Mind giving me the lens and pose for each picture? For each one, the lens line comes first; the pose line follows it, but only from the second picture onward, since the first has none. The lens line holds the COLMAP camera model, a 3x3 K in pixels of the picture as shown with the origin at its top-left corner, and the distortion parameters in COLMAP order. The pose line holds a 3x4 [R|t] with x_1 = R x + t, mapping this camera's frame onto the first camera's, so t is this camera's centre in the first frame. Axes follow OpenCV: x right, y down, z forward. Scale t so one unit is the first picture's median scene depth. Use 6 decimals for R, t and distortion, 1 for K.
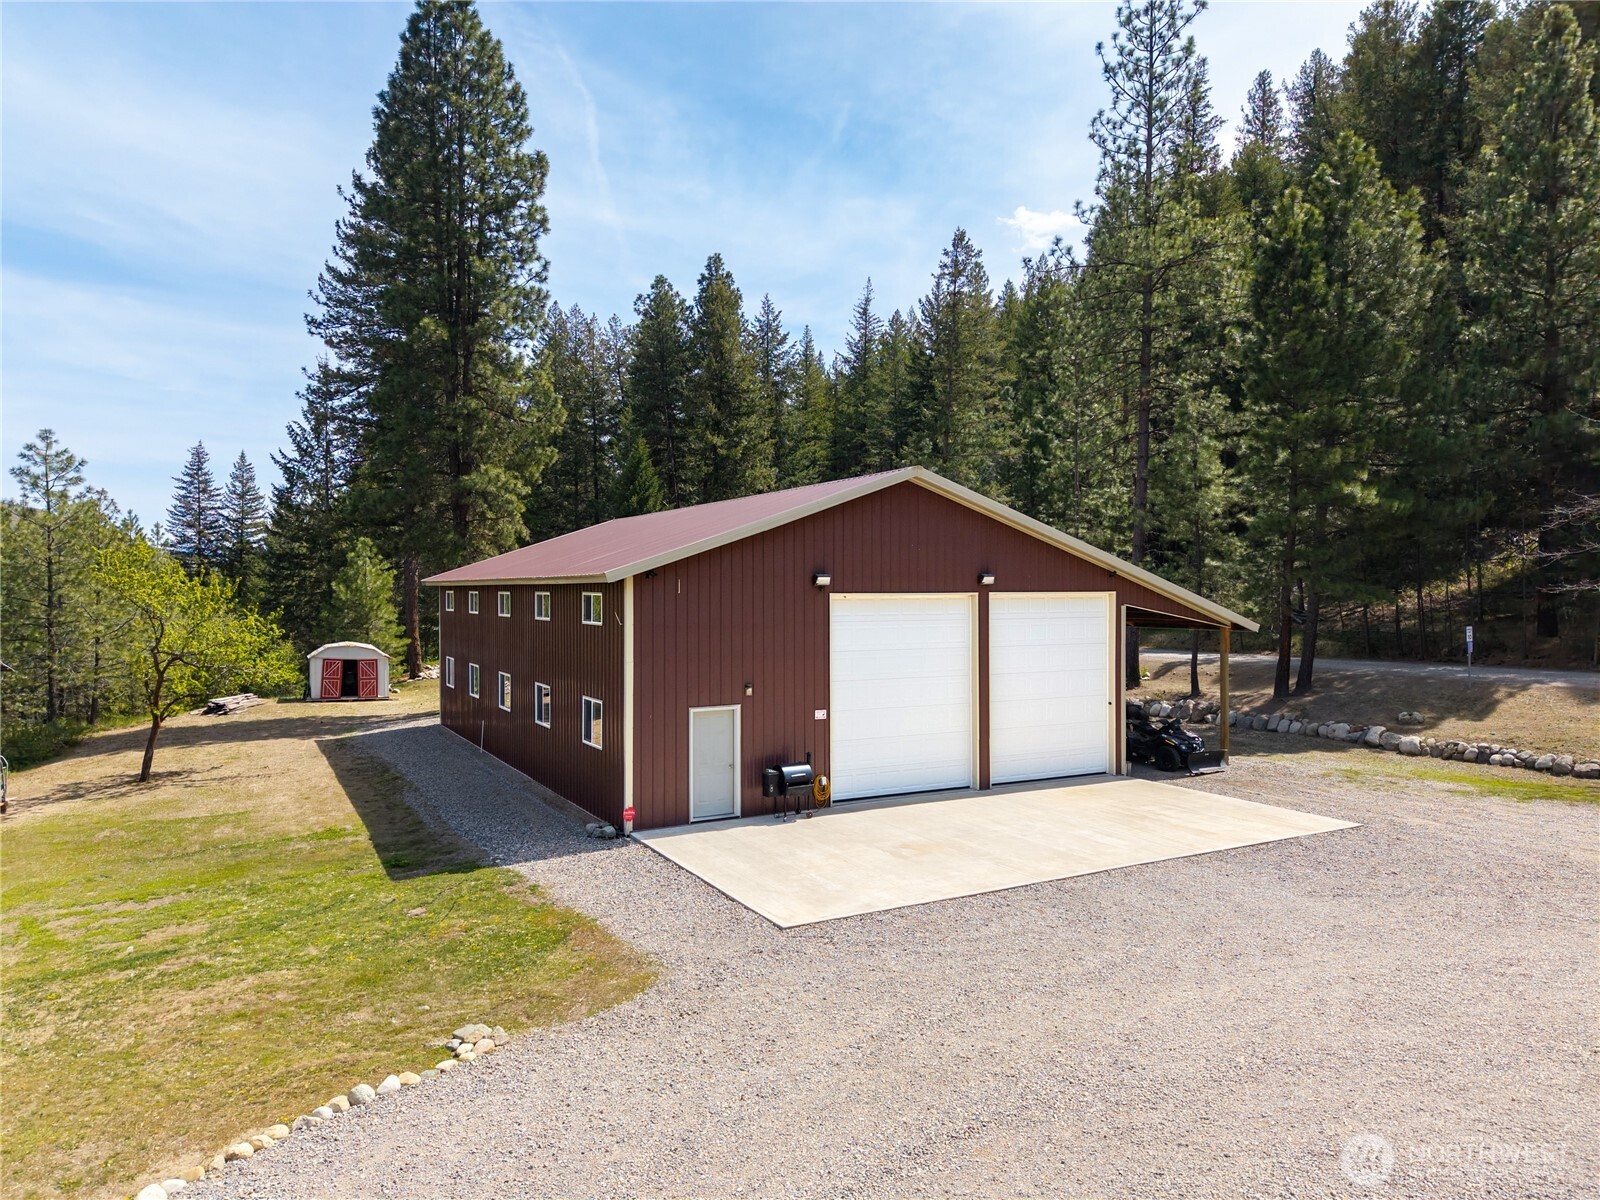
lens RADIAL K [[1066.5, 0, 800.0], [0, 1066.5, 600.0], [0, 0, 1]] dist [0.008311, -0.005216]
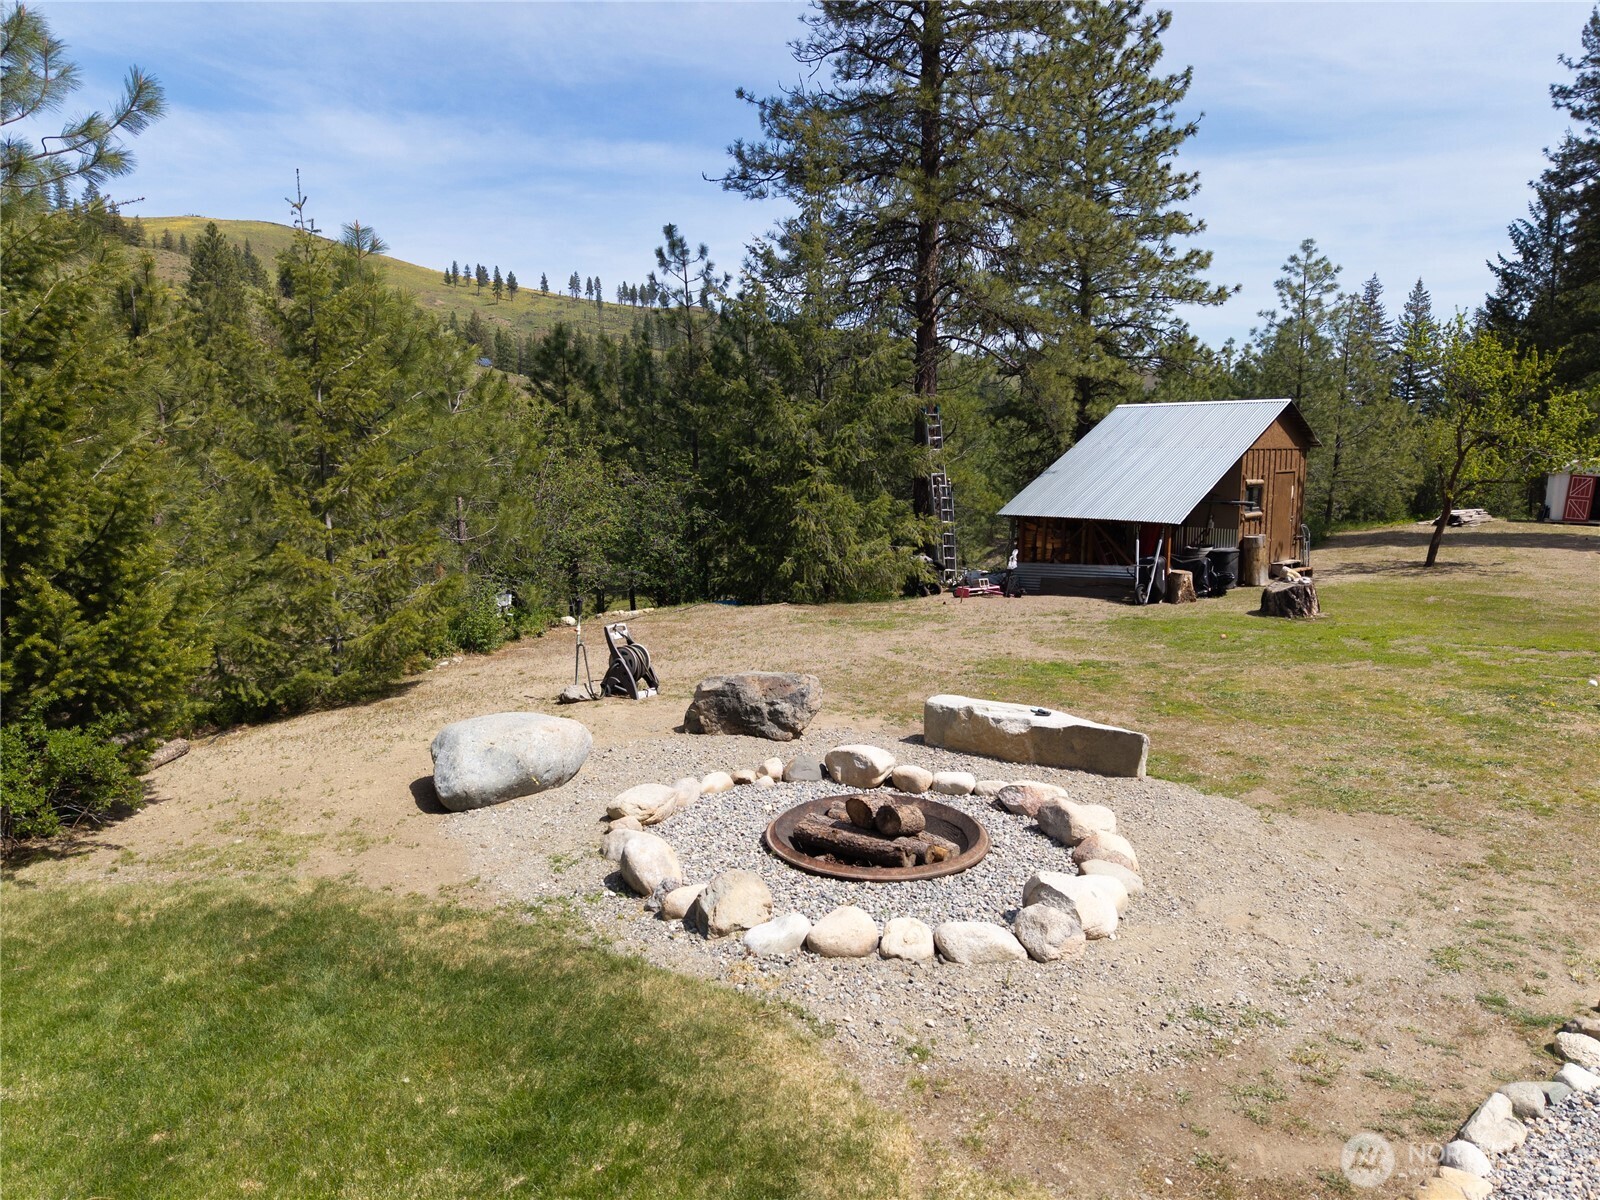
lens RADIAL K [[1066.5, 0, 800.0], [0, 1066.5, 600.0], [0, 0, 1]] dist [0.008311, -0.005216]
pose [[0.583094, 0.115695, -0.804124, -0.110382], [-0.012696, 0.990984, 0.133374, 0.053396], [0.812305, -0.067560, 0.579306, -0.027850]]
